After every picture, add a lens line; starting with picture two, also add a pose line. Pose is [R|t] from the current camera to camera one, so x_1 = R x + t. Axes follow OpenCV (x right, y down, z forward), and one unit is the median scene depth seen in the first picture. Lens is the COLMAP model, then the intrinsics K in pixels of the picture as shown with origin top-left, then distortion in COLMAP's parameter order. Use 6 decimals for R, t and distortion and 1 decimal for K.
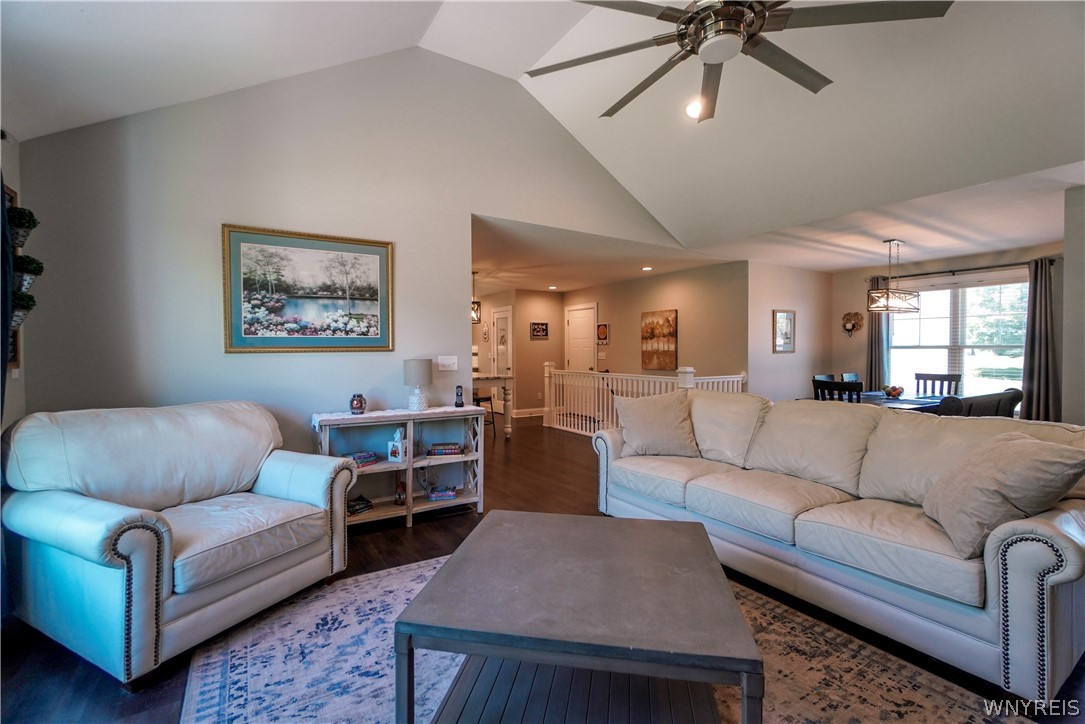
lens RADIAL K [[473.1, 0, 550.0], [0, 473.1, 357.5], [0, 0, 1]] dist [0.000456, 0.003697]
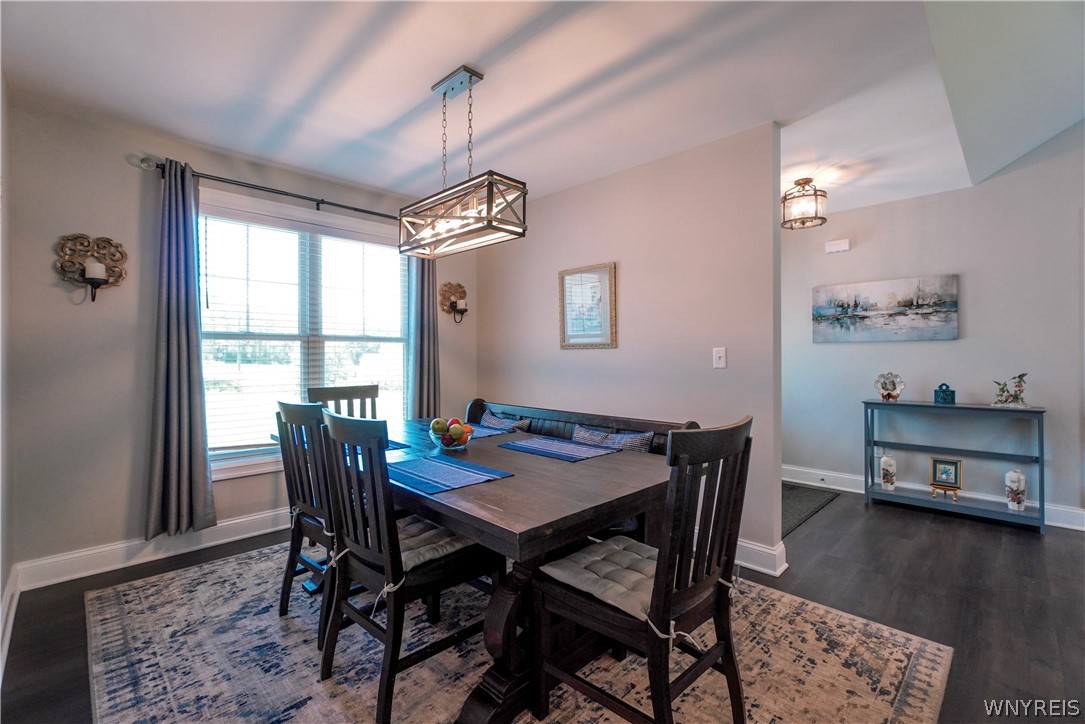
lens RADIAL K [[473.1, 0, 547.3], [0, 473.1, 354.7], [0, 0, 1]] dist [0.000456, 0.003697]
pose [[-0.218080, 0.001910, 0.975929, 0.240943], [0.020404, 0.999788, 0.002603, 0.002252], [-0.975718, 0.020480, -0.218073, 0.840975]]
